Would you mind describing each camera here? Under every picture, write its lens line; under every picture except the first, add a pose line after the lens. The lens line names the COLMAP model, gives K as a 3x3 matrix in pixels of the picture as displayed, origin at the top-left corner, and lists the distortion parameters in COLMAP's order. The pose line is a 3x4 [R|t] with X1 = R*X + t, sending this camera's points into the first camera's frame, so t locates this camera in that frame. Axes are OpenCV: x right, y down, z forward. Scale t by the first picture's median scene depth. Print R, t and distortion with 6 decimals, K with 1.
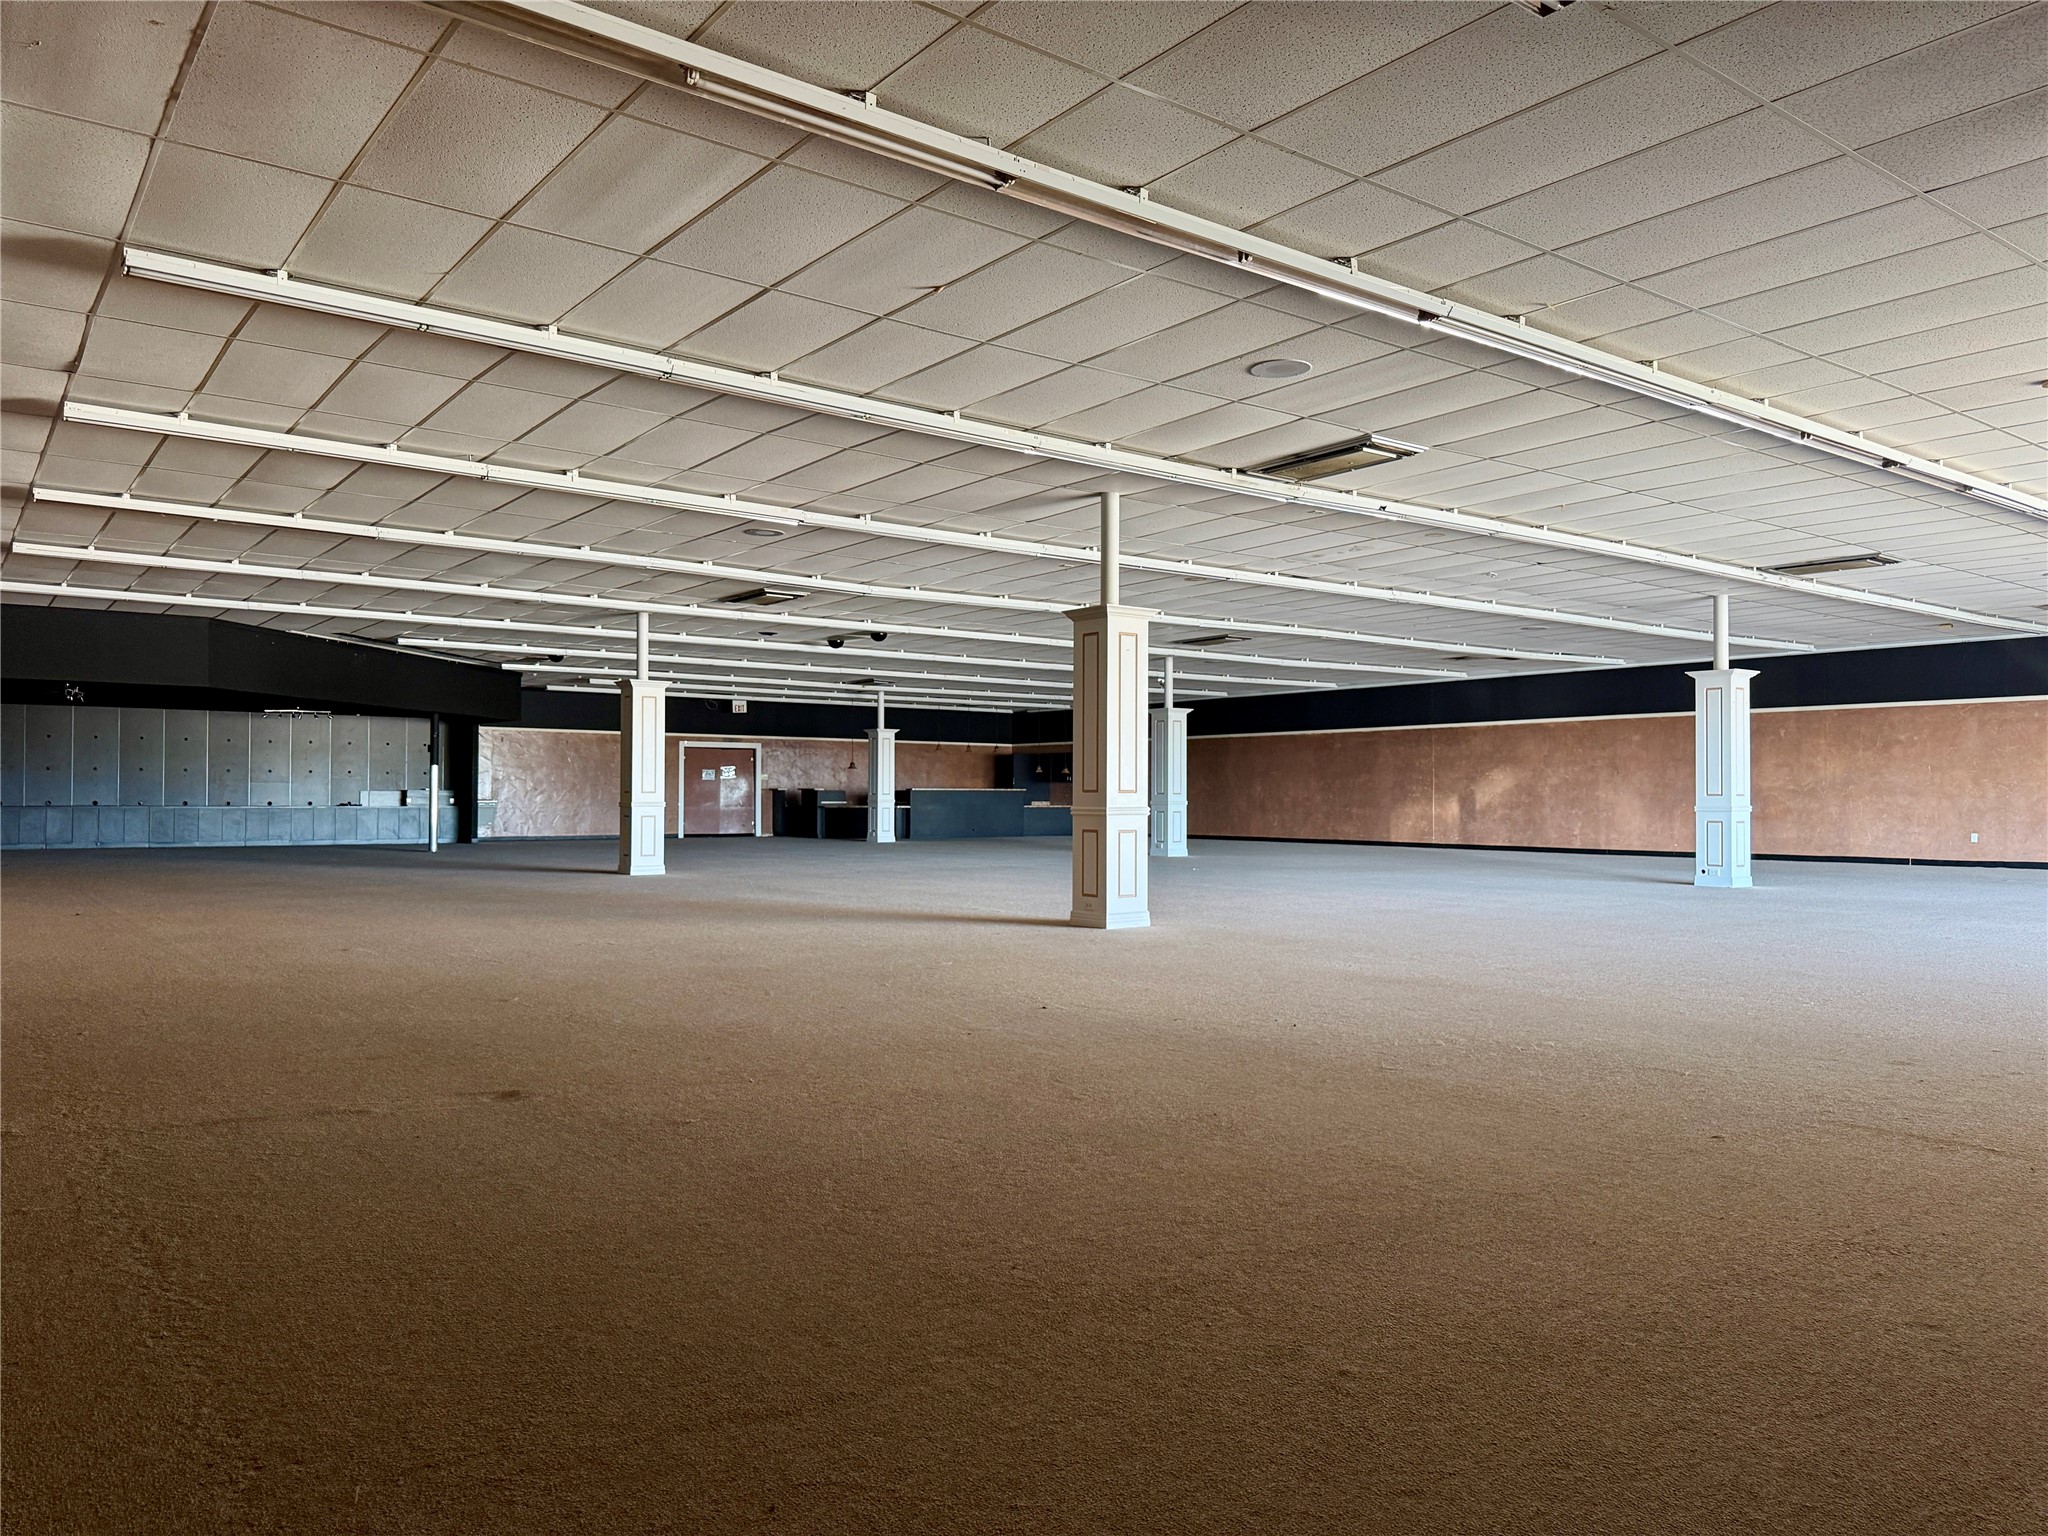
lens RADIAL K [[1445.9, 0, 1023.8], [0, 1445.9, 783.4], [0, 0, 1]] dist [0.053186, -0.063430]
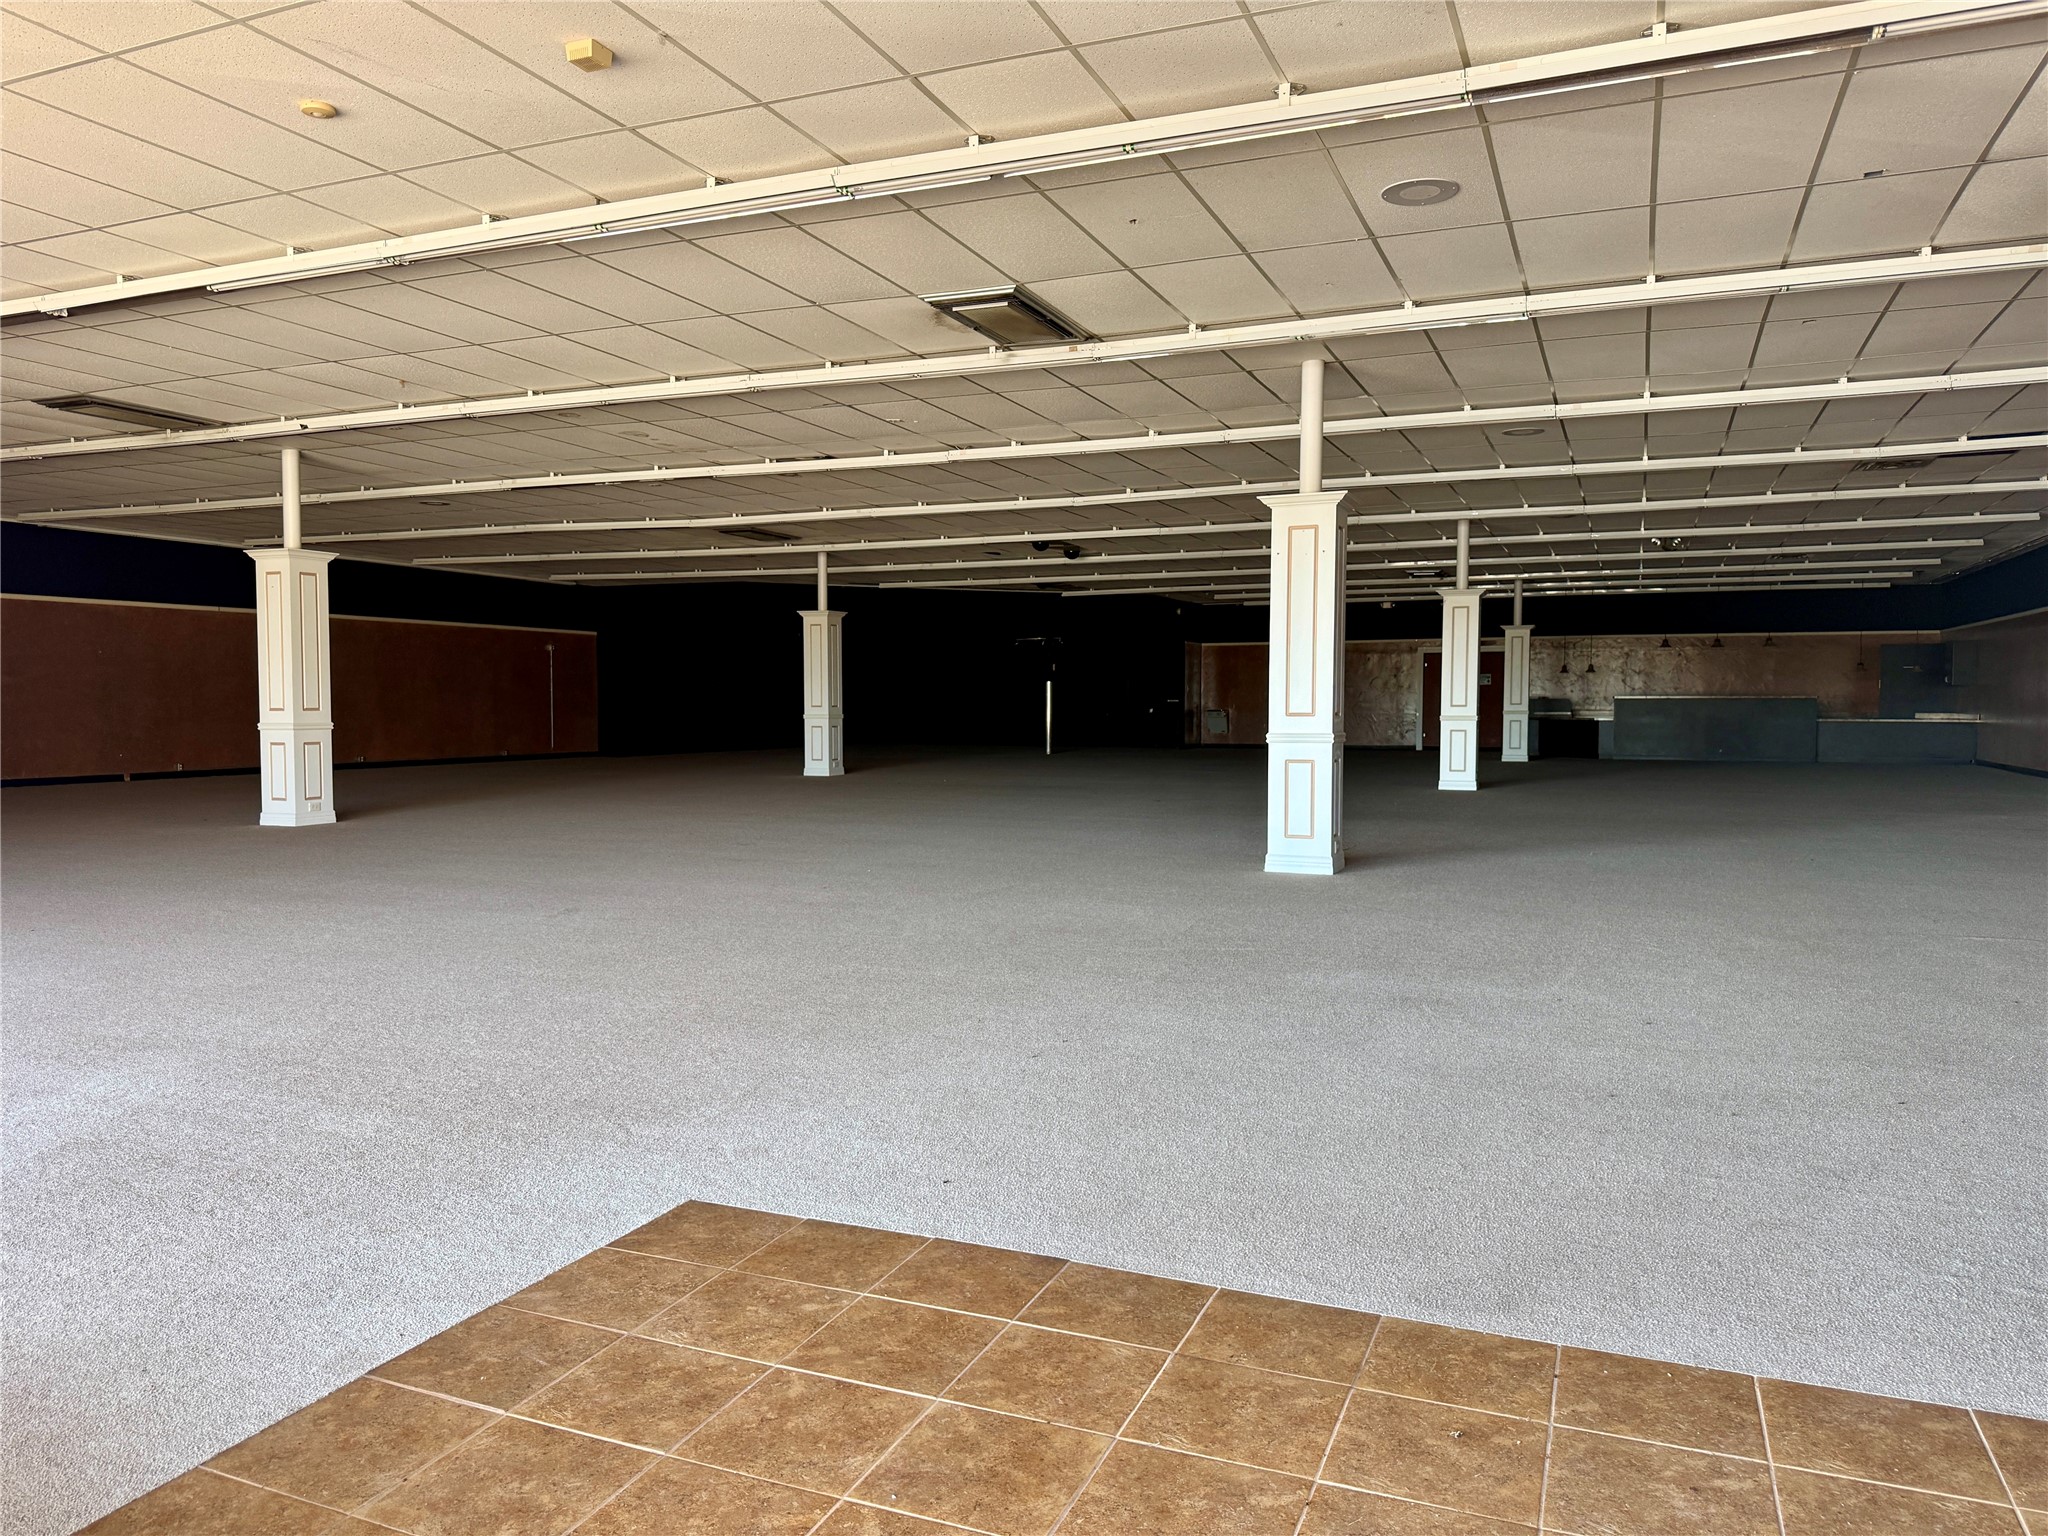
lens RADIAL K [[1445.9, 0, 1012.7], [0, 1445.9, 770.8], [0, 0, 1]] dist [0.053186, -0.063430]
pose [[0.482884, 0.034816, -0.874992, 0.455367], [0.013490, 0.998795, 0.047187, 0.002276], [0.875581, -0.034590, 0.481832, 0.314751]]
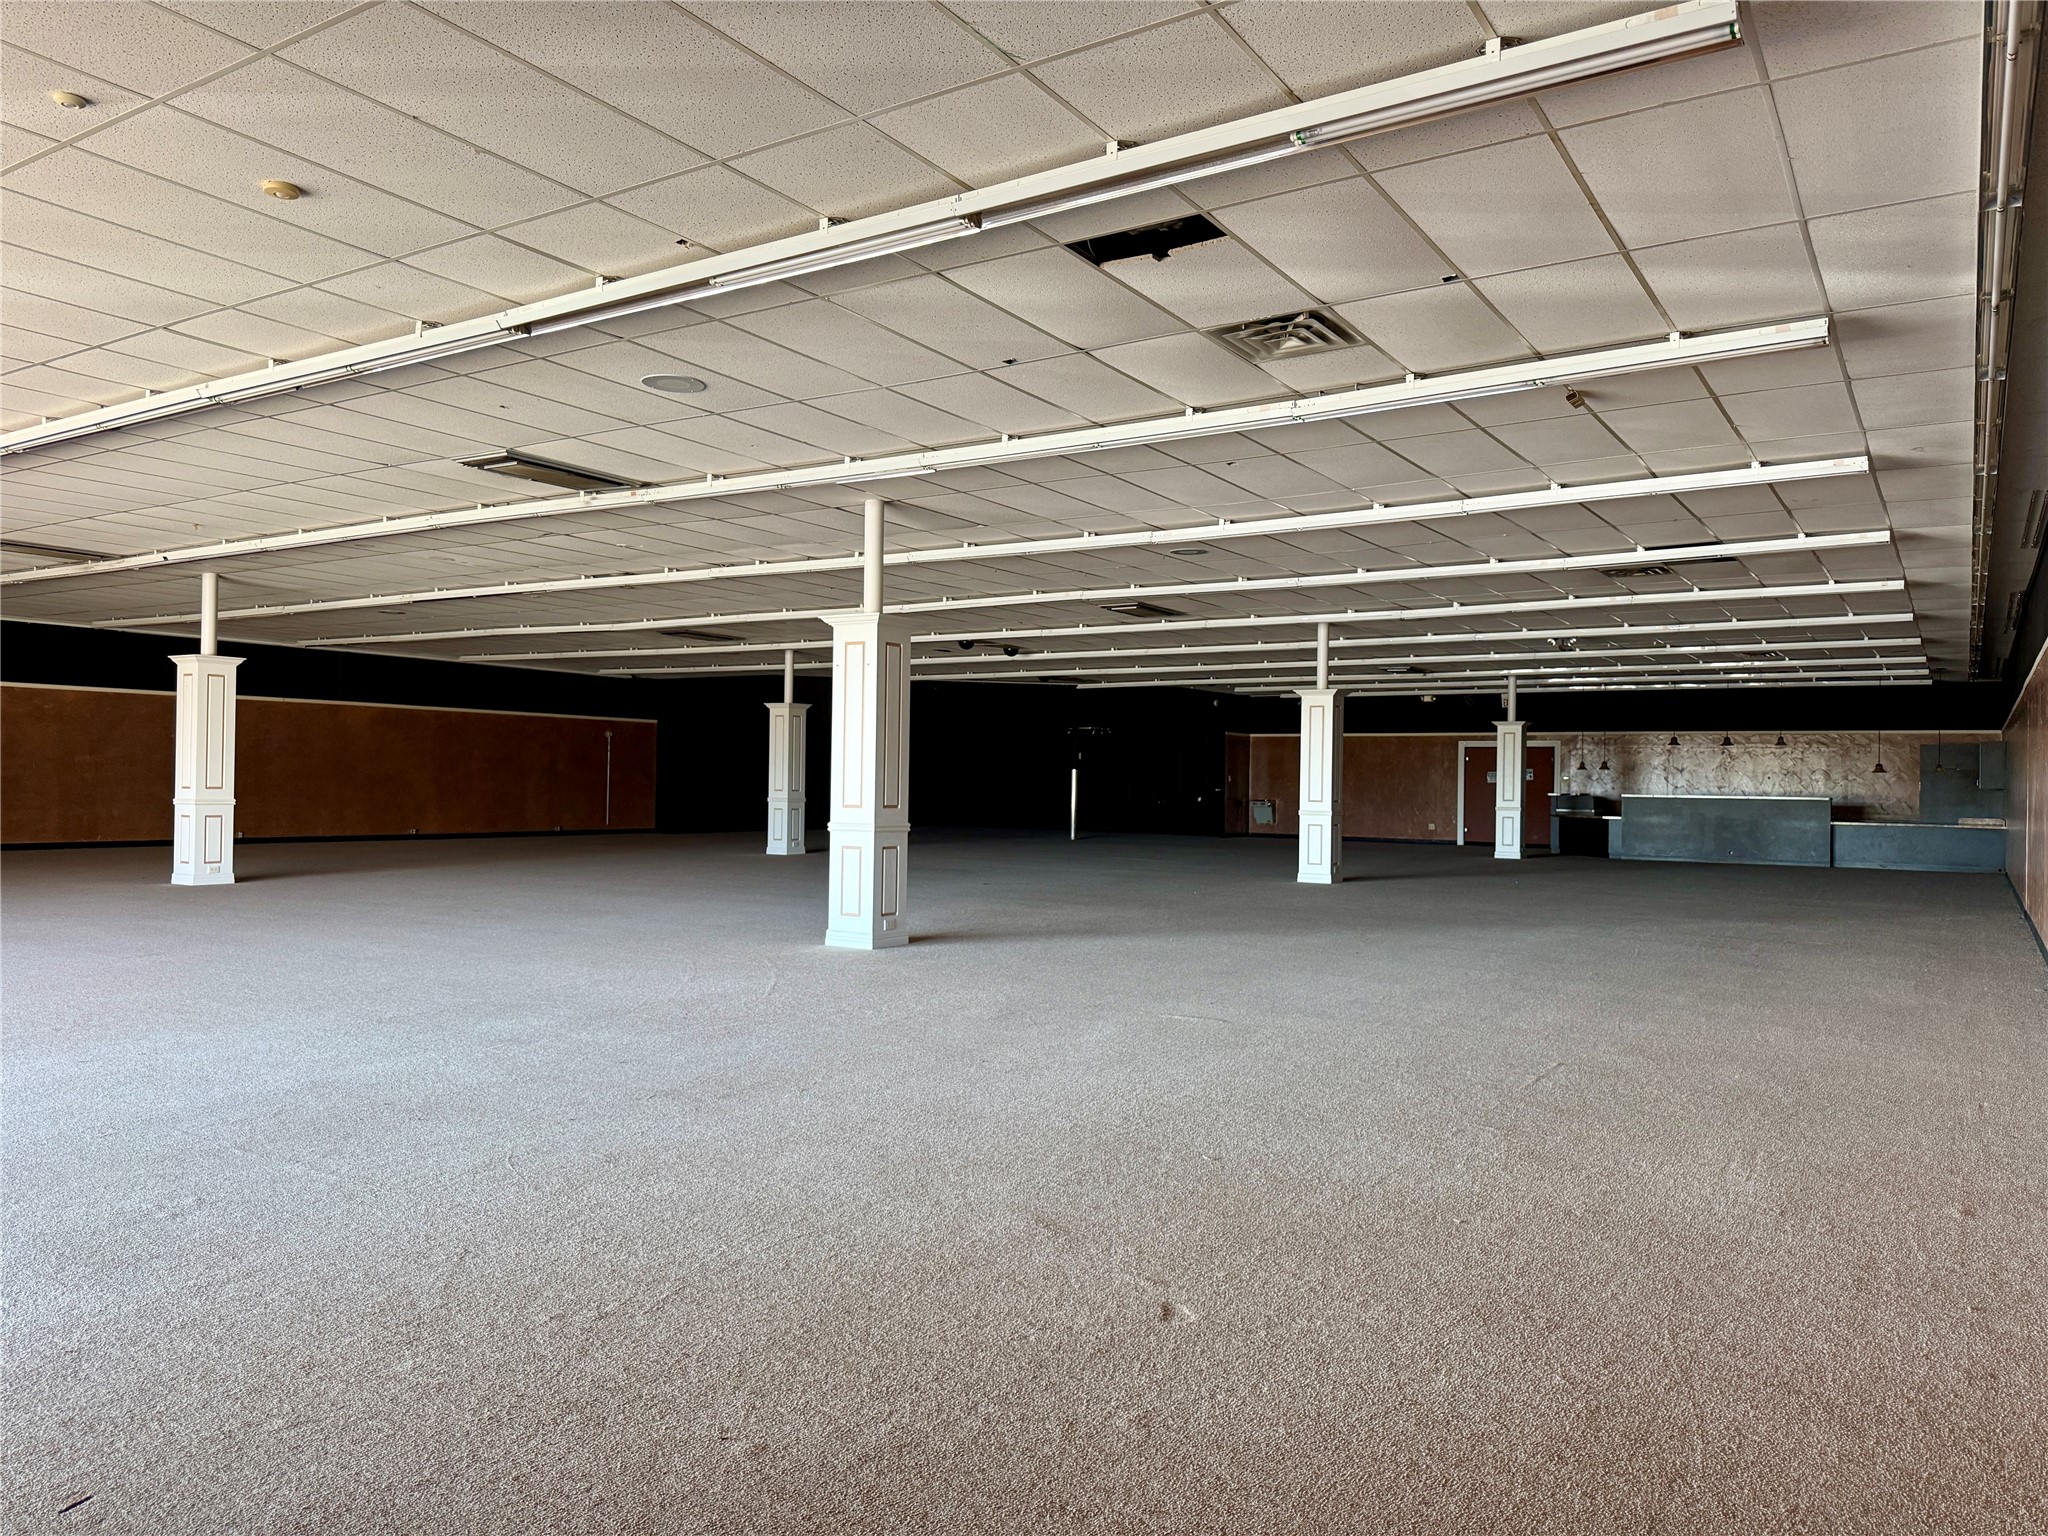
lens RADIAL K [[1445.9, 0, 1015.6], [0, 1445.9, 789.4], [0, 0, 1]] dist [0.053186, -0.063430]
pose [[0.320350, 0.002954, -0.947295, 0.546885], [-0.003120, 0.999993, 0.002063, 0.000334], [0.947294, 0.002295, 0.320357, 0.431462]]
